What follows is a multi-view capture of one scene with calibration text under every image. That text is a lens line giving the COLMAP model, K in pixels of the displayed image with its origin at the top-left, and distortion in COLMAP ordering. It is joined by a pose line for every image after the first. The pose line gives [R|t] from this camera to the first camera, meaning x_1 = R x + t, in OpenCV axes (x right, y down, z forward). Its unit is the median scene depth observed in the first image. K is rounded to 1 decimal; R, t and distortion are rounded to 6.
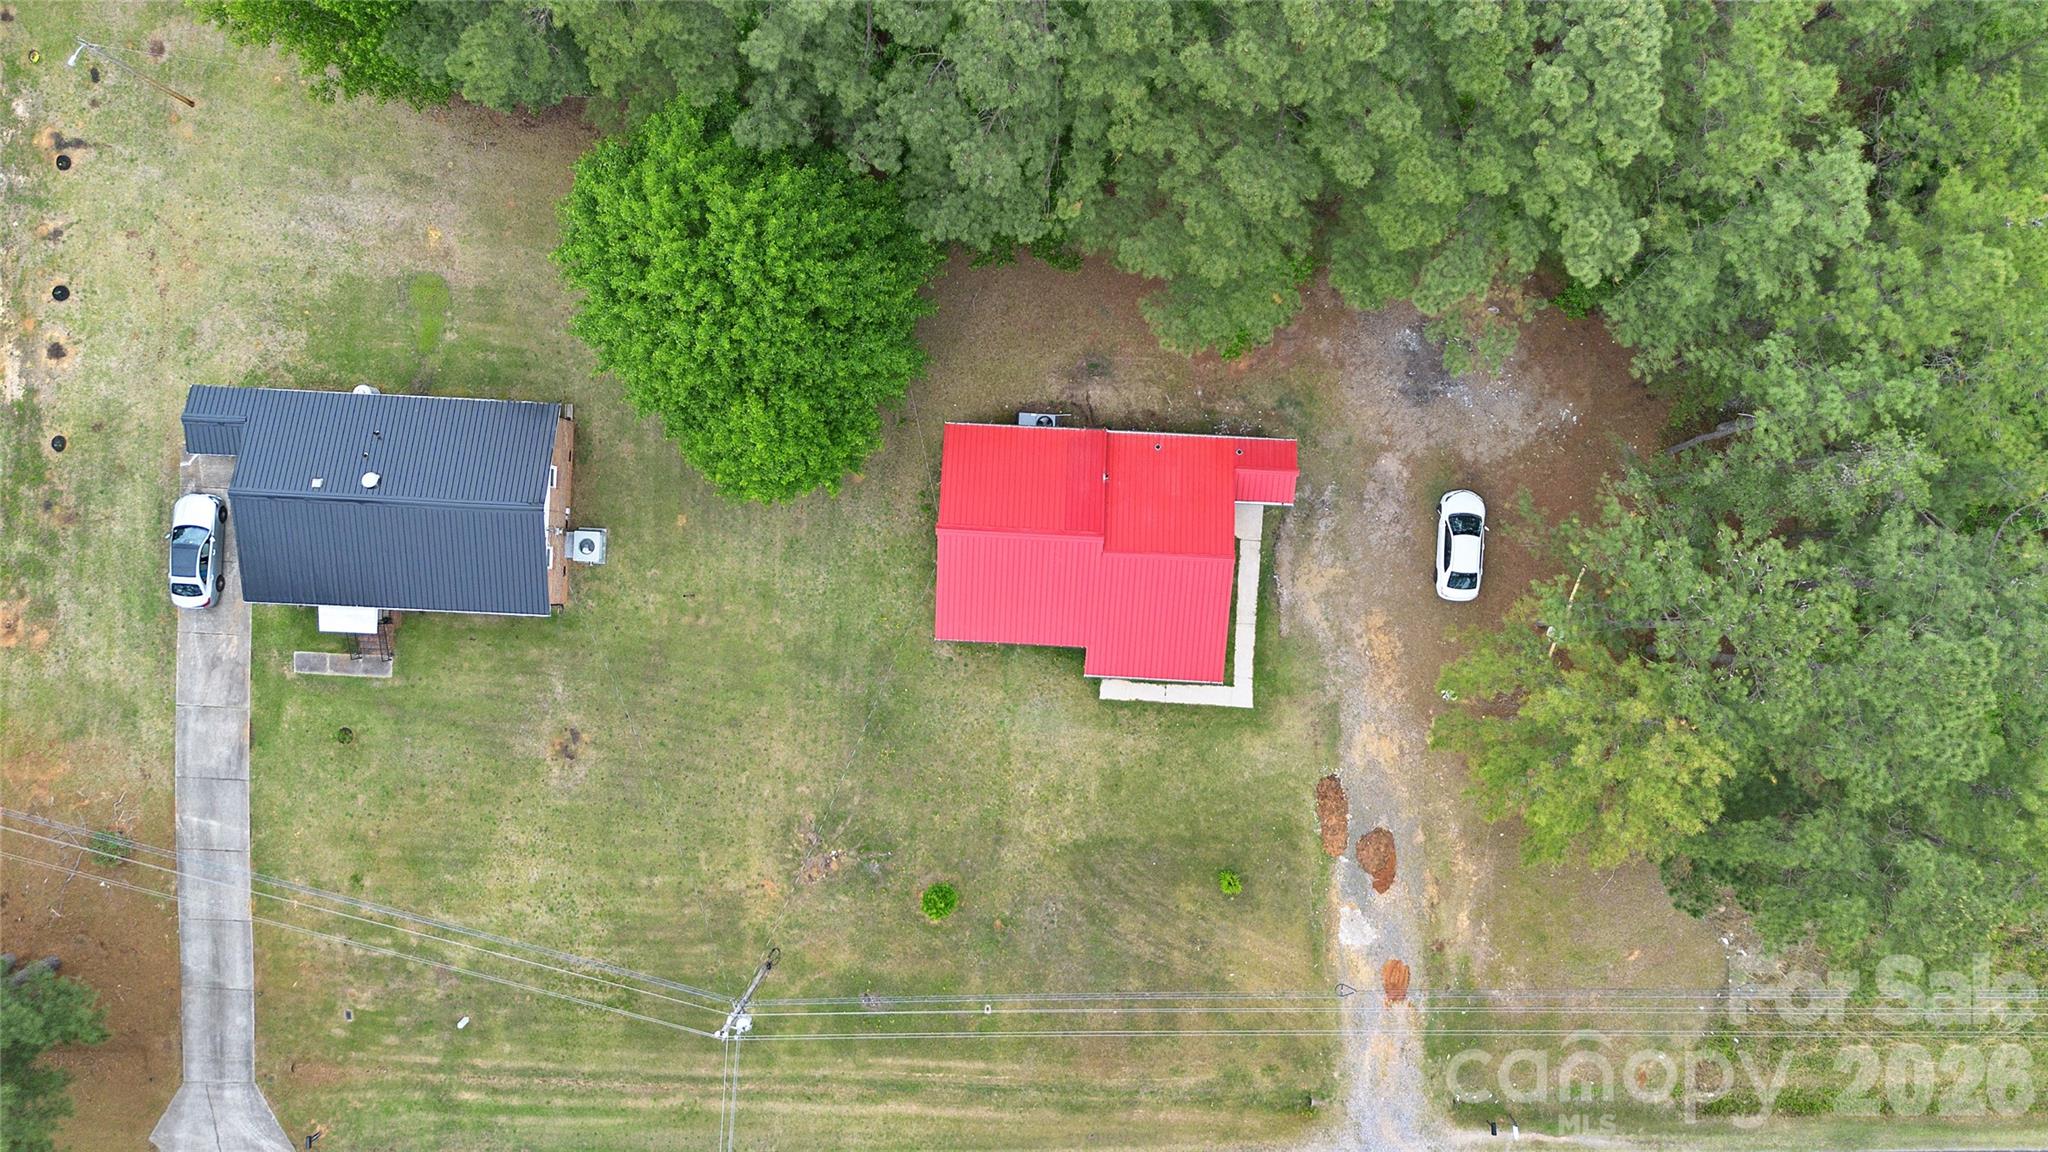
lens RADIAL K [[1487.5, 0, 1044.7], [0, 1487.5, 570.1], [0, 0, 1]] dist [0.106354, -0.143143]
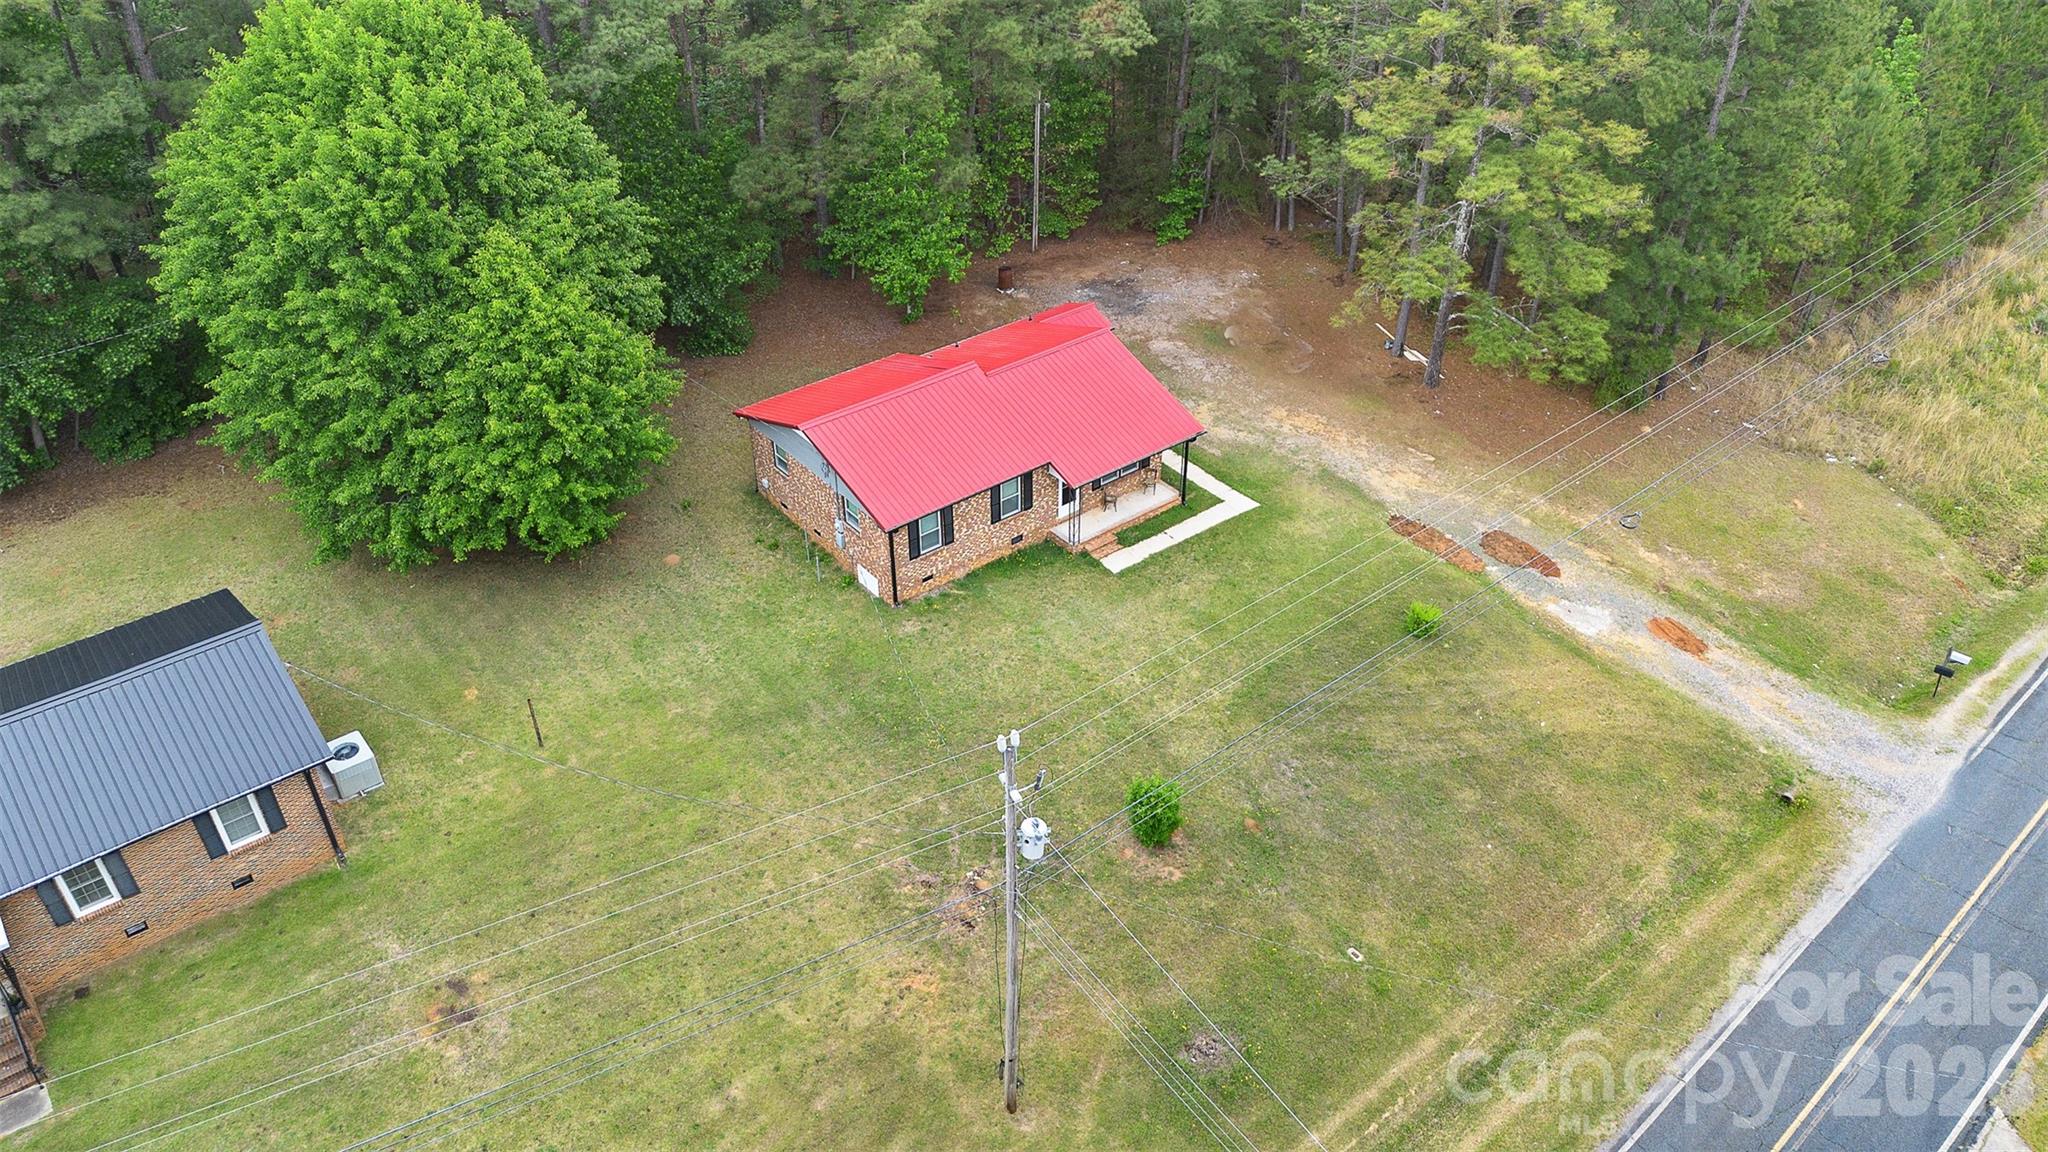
lens RADIAL K [[1475.5, 0, 1032.2], [0, 1475.5, 571.1], [0, 0, 1]] dist [0.077415, -0.079640]
pose [[0.748448, -0.390081, 0.536342, -0.384531], [0.663166, 0.447565, -0.599913, 0.495724], [-0.006033, 0.804688, 0.593668, 0.558090]]
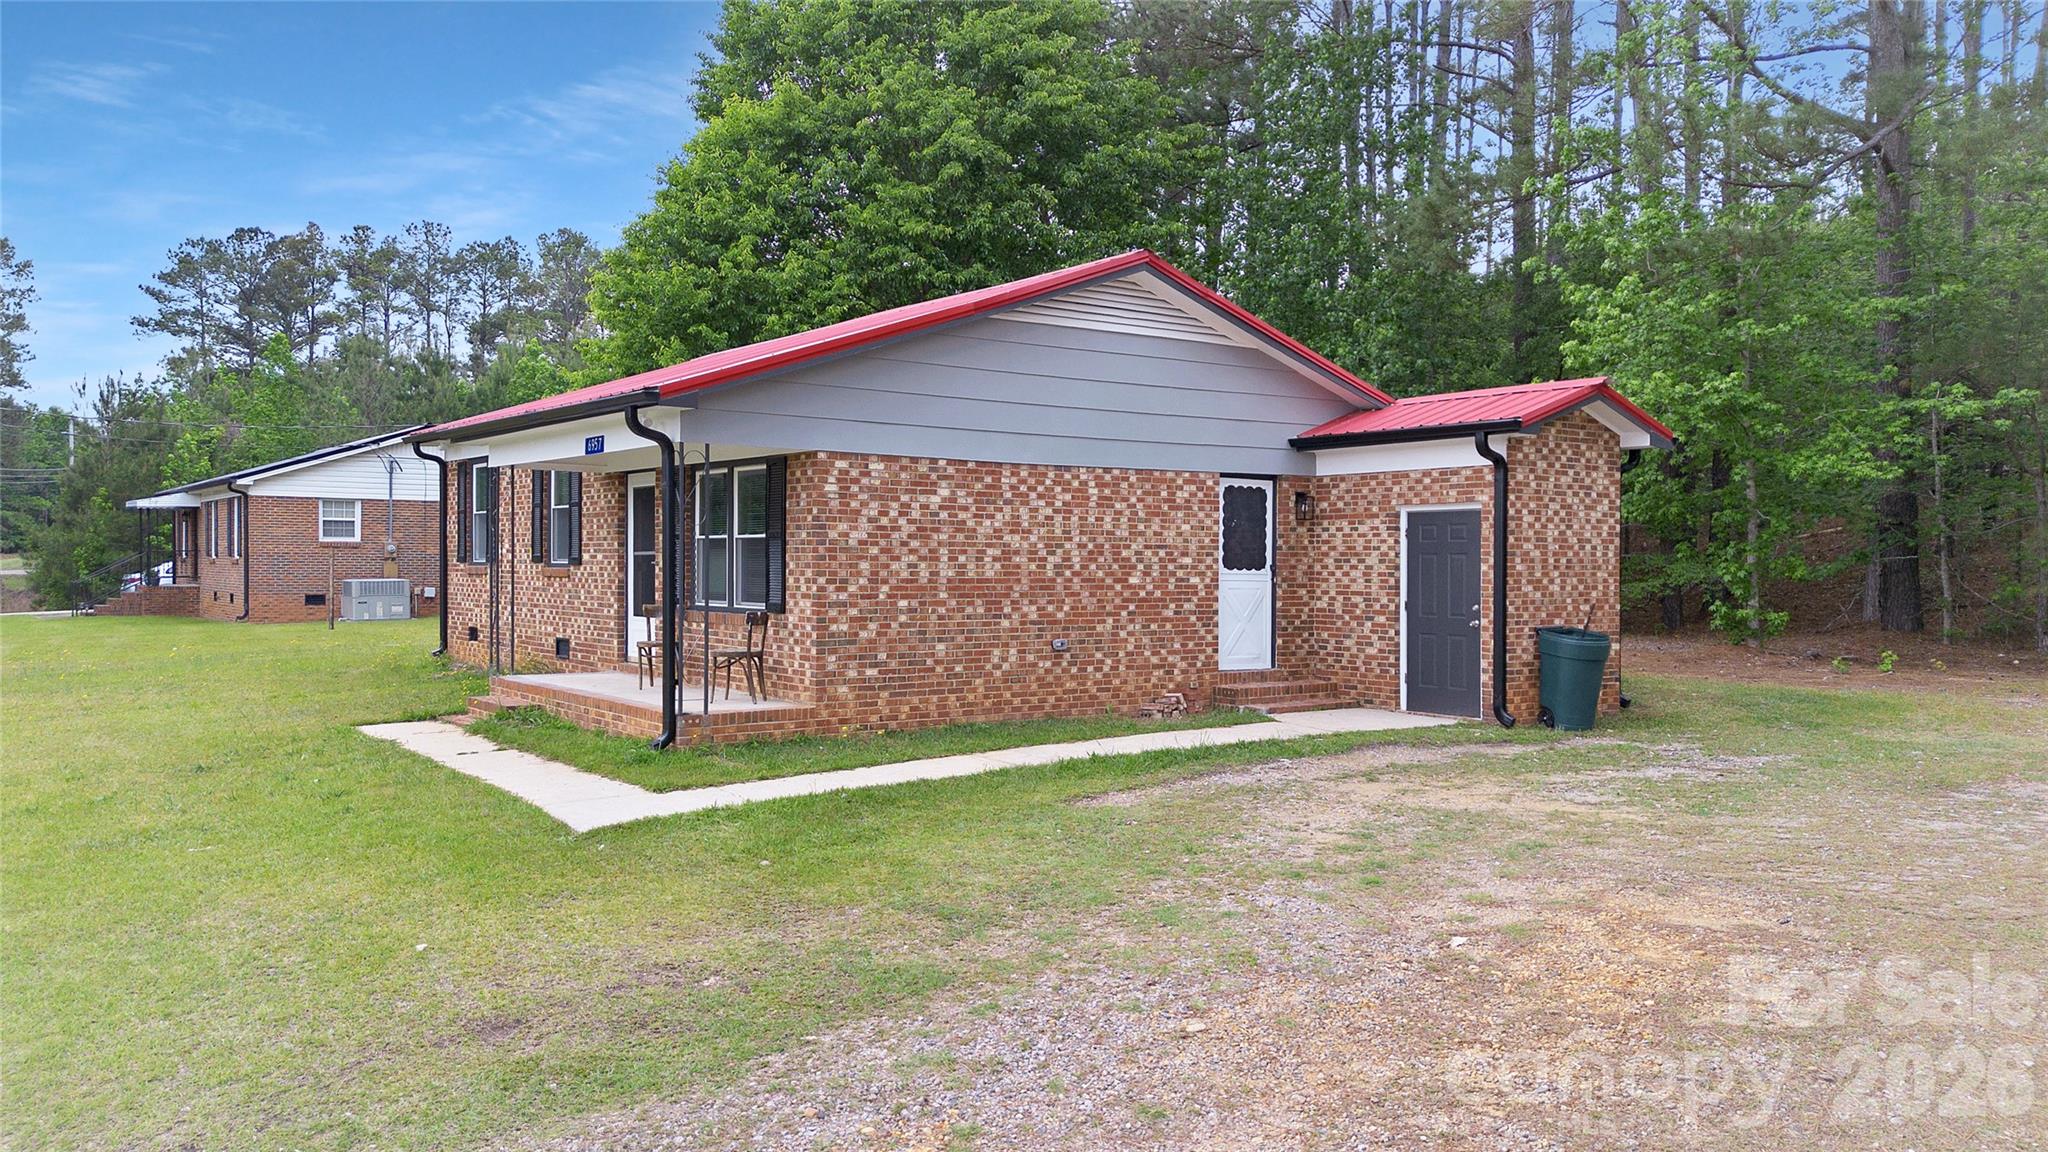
lens RADIAL K [[1487.5, 0, 1044.7], [0, 1487.5, 570.1], [0, 0, 1]] dist [0.106354, -0.143143]
pose [[0.640034, 0.004927, -0.768331, 0.280586], [-0.768340, 0.008072, -0.639991, 0.149957], [0.003049, 0.999955, 0.008952, 0.966661]]
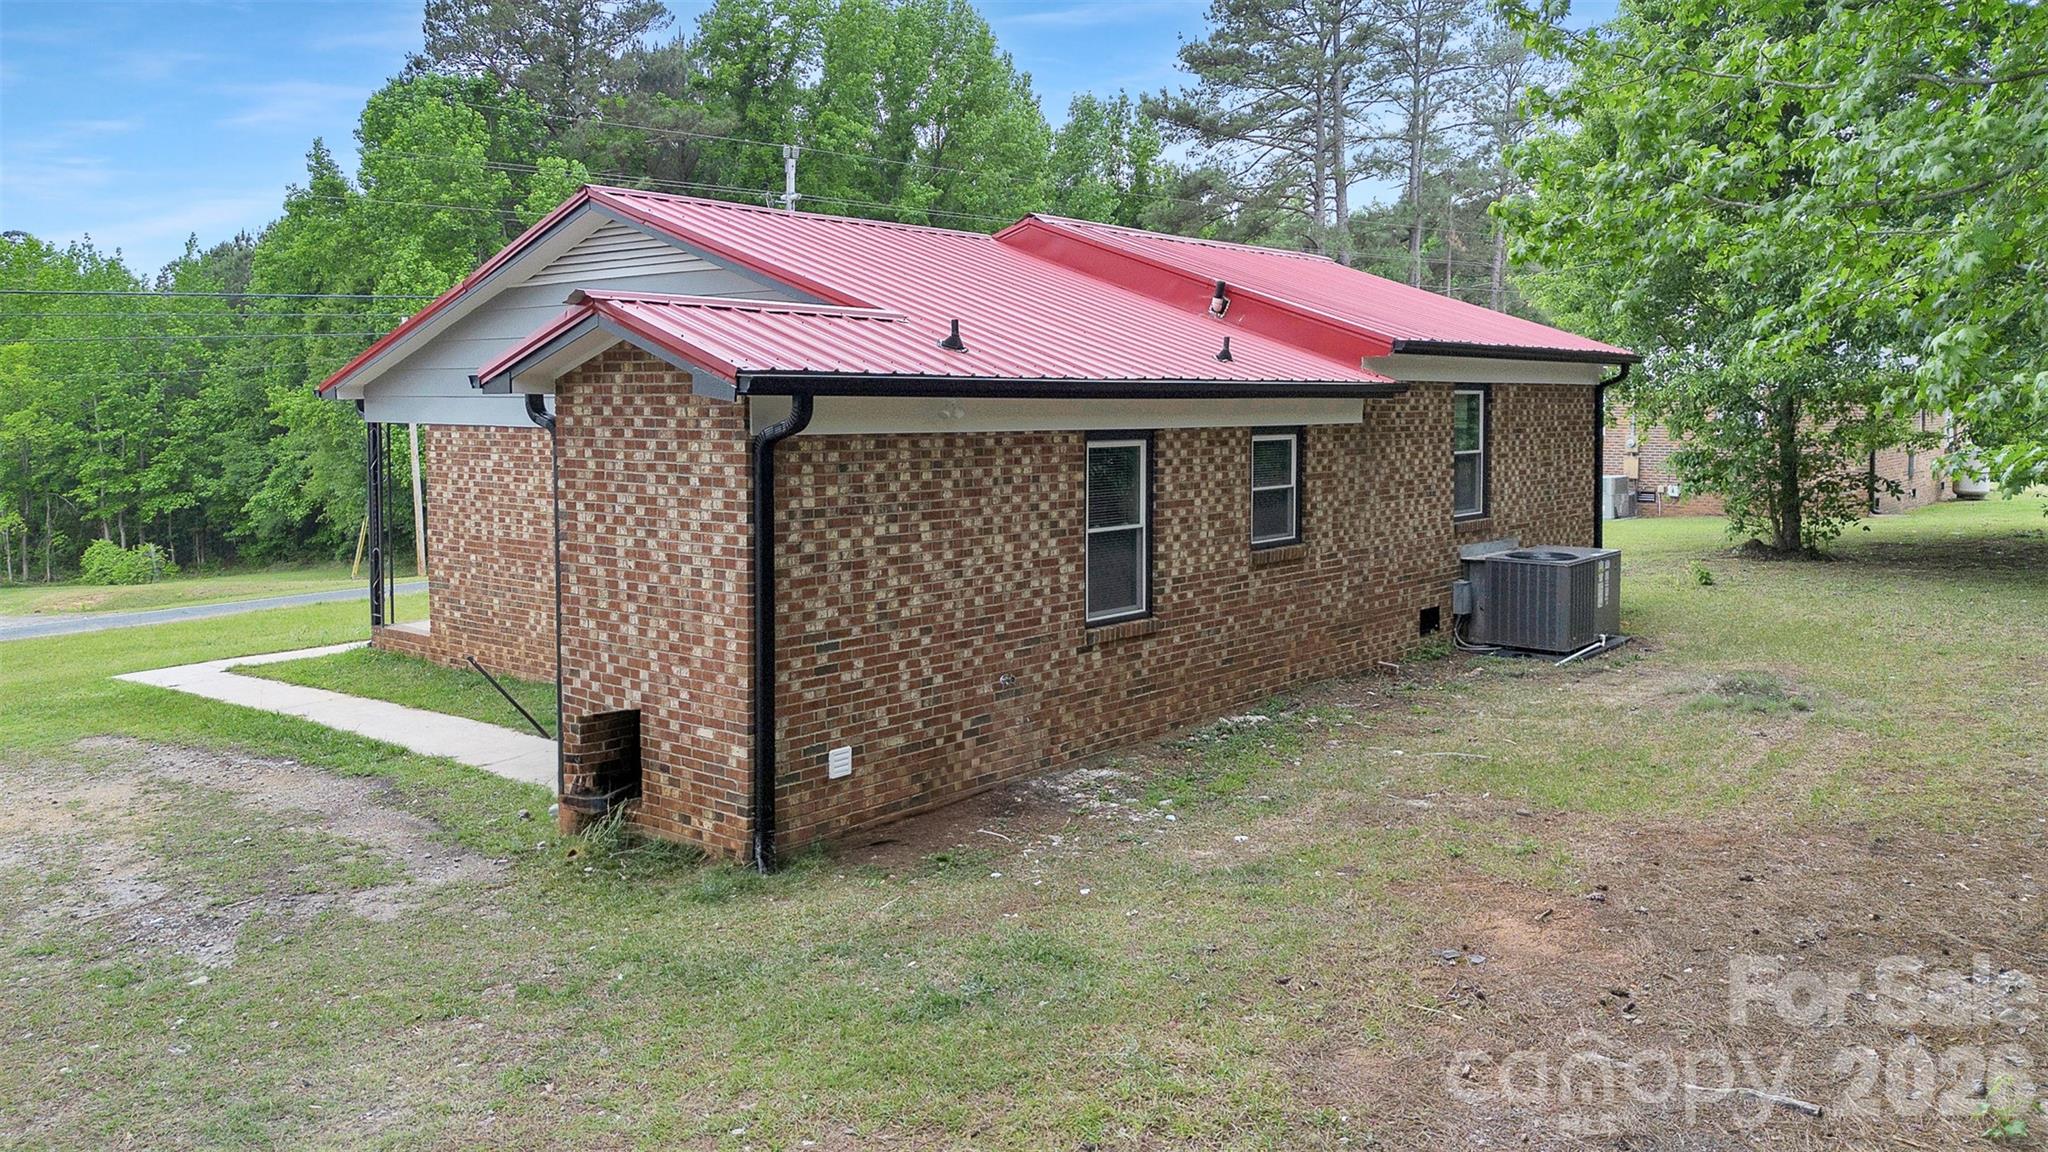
lens RADIAL K [[1524.7, 0, 1024.3], [0, 1524.7, 483.1], [0, 0, 1]] dist [0.000127, -0.000312]
pose [[-0.590794, 0.038998, -0.805879, 0.247926], [-0.806815, -0.024385, 0.590300, -0.175704], [0.003370, 0.998942, 0.045871, 0.951048]]
